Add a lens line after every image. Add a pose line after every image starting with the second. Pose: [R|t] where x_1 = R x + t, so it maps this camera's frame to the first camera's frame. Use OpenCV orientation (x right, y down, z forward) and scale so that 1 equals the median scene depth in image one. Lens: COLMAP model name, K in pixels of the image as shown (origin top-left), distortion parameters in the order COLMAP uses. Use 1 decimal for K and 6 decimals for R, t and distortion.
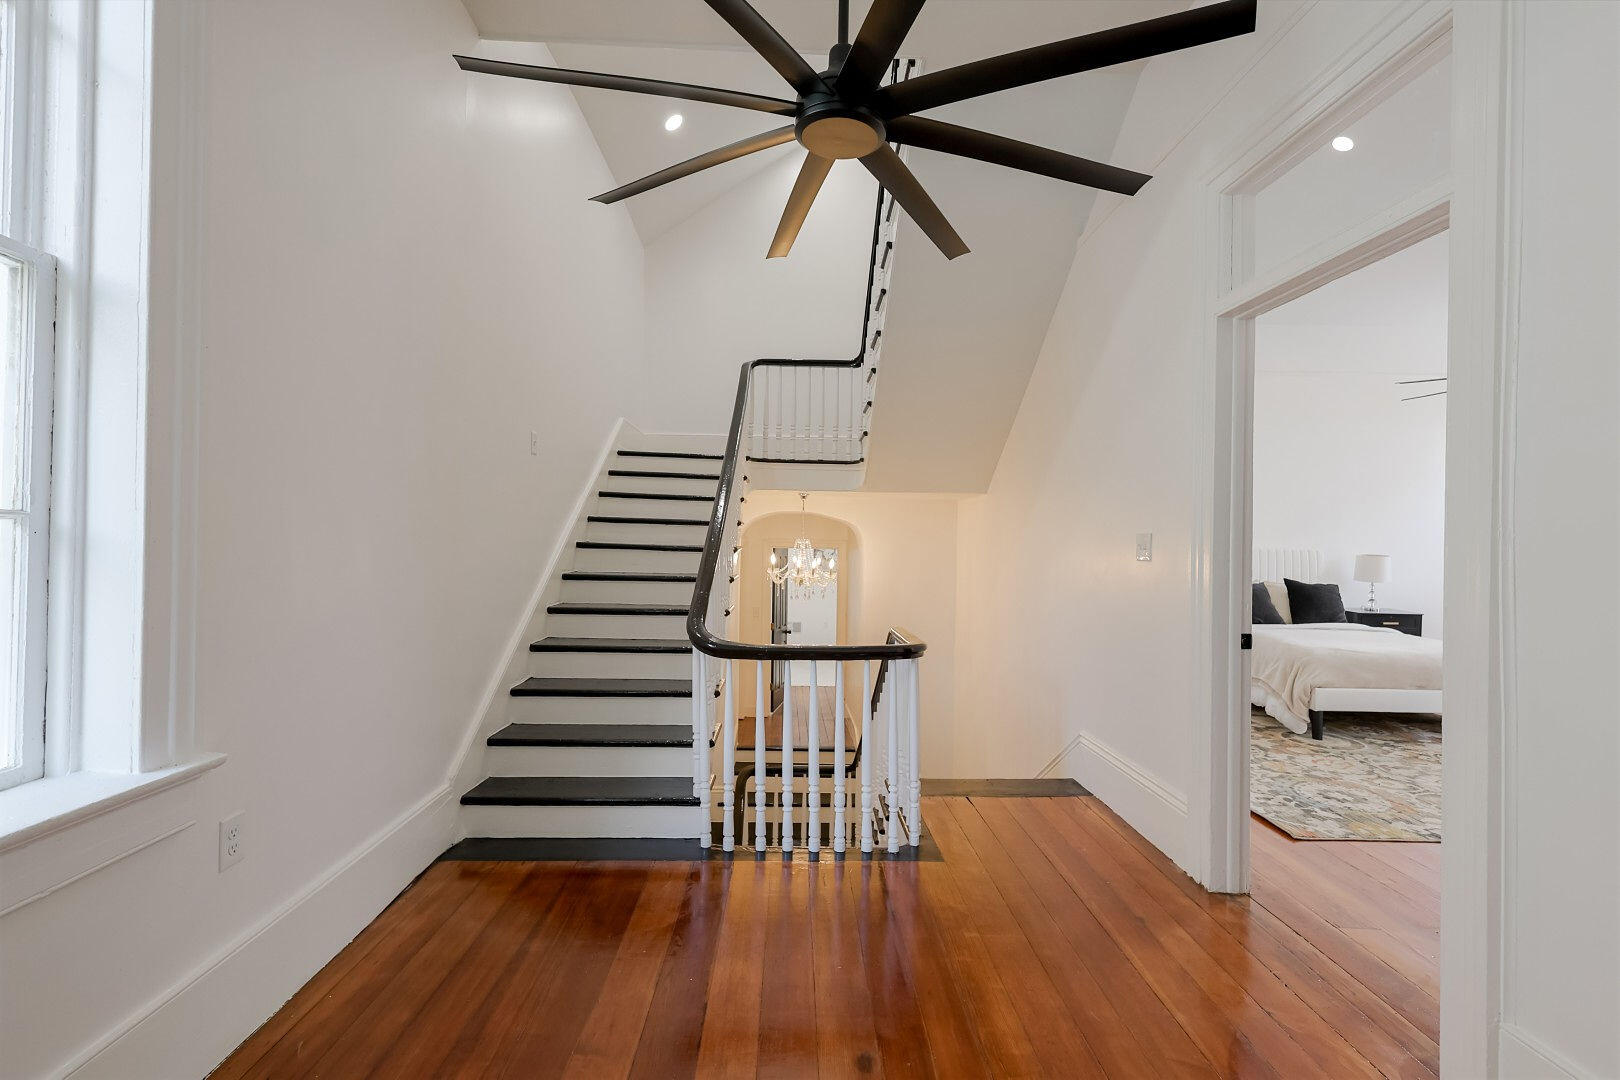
lens RADIAL K [[722.9, 0, 816.7], [0, 722.9, 539.9], [0, 0, 1]] dist [0.003498, 0.000275]
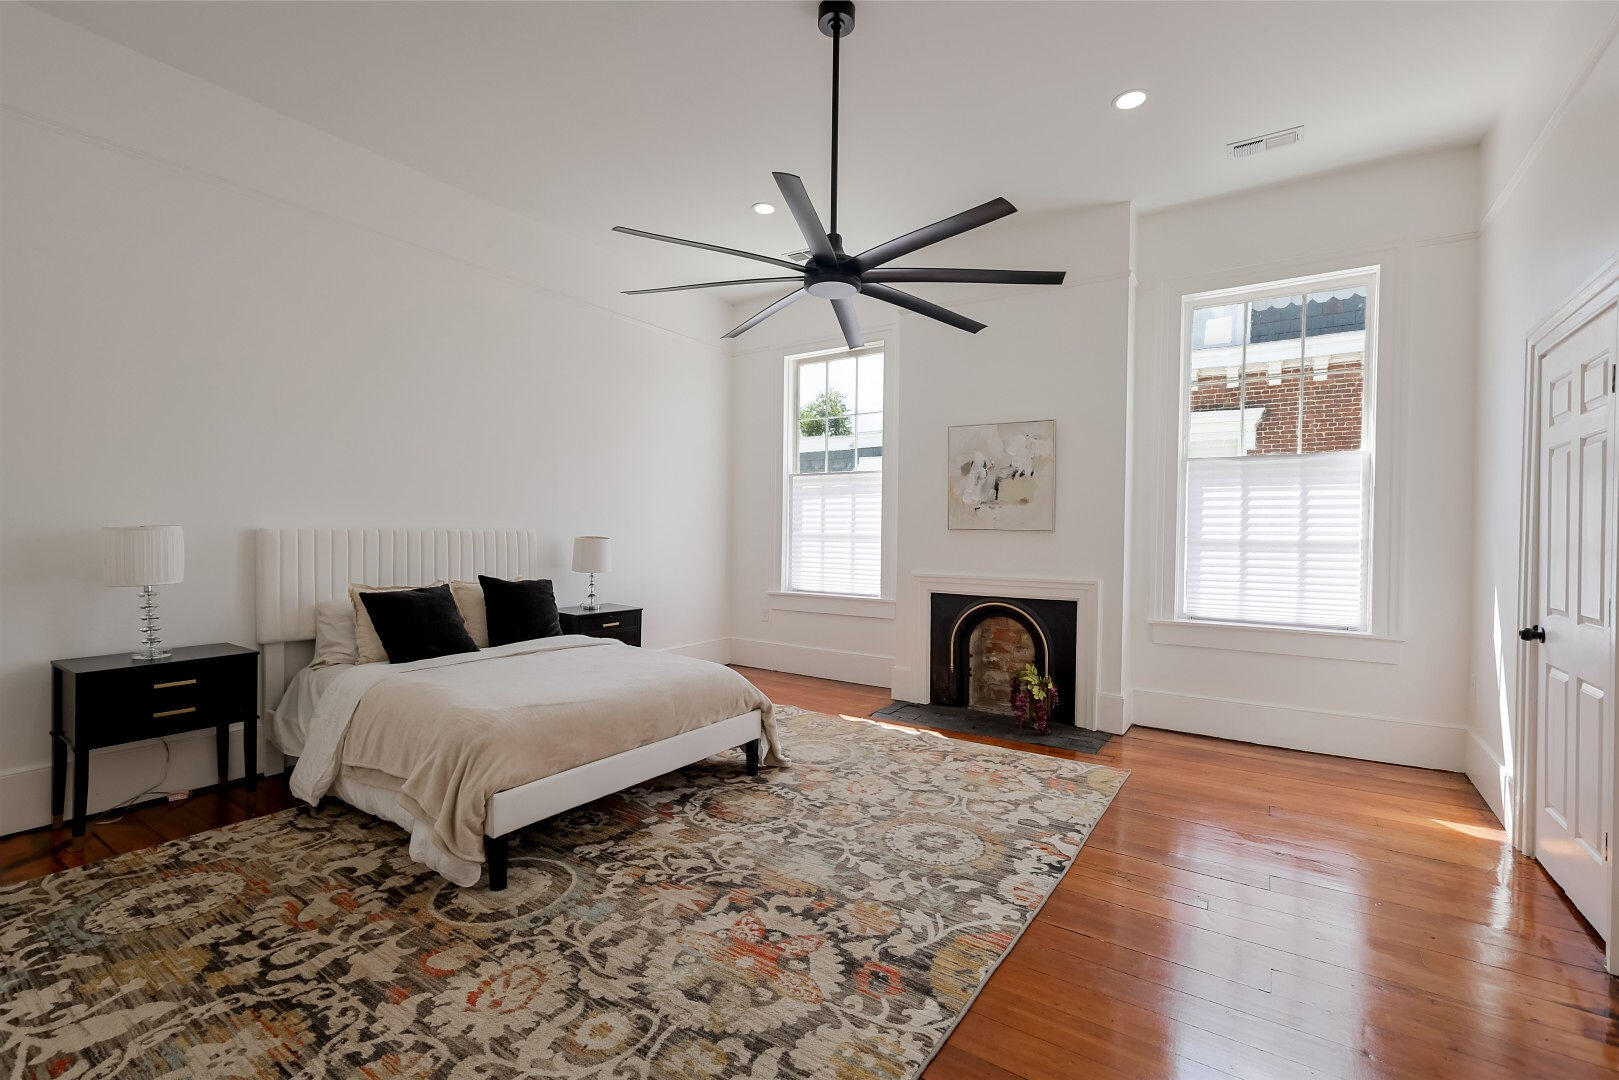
lens RADIAL K [[722.4, 0, 816.2], [0, 722.4, 539.9], [0, 0, 1]] dist [0.003498, 0.000275]
pose [[0.588162, -0.022971, 0.808417, 0.388552], [-0.001985, 0.999553, 0.029846, -0.000491], [-0.808741, -0.019159, 0.587853, 0.481193]]
